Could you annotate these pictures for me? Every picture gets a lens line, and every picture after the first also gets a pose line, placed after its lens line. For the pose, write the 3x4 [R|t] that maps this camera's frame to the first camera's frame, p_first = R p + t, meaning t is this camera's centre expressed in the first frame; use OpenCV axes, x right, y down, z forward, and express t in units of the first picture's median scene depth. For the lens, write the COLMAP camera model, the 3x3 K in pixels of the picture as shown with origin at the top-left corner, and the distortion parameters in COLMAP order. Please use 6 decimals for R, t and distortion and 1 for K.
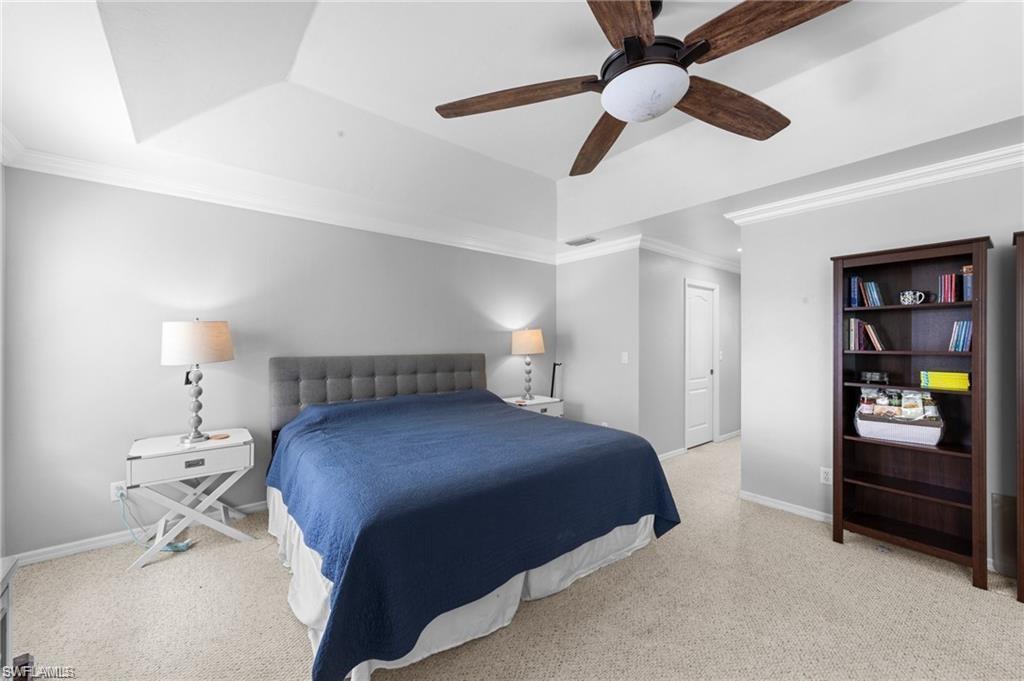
lens RADIAL K [[398.2, 0, 509.4], [0, 398.2, 340.6], [0, 0, 1]] dist [0.004009, 0.000039]
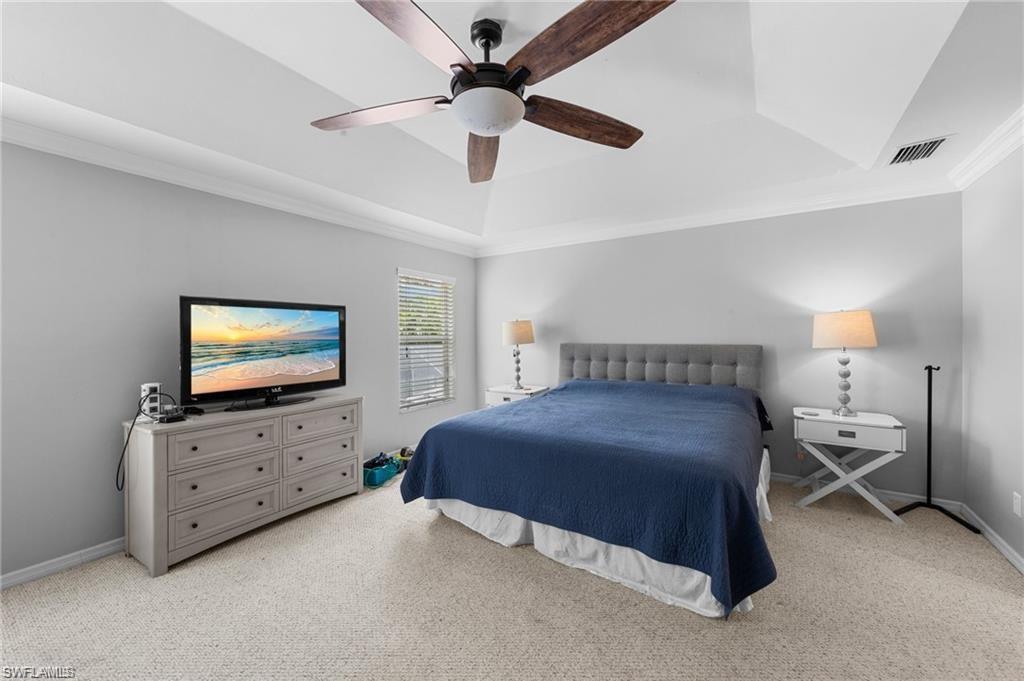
lens RADIAL K [[398.2, 0, 509.4], [0, 398.2, 340.6], [0, 0, 1]] dist [0.004009, 0.000039]
pose [[0.280387, 0.018488, -0.959709, 0.651576], [0.017484, 0.999550, 0.024364, -0.005625], [0.959728, -0.023611, 0.279938, 0.331944]]
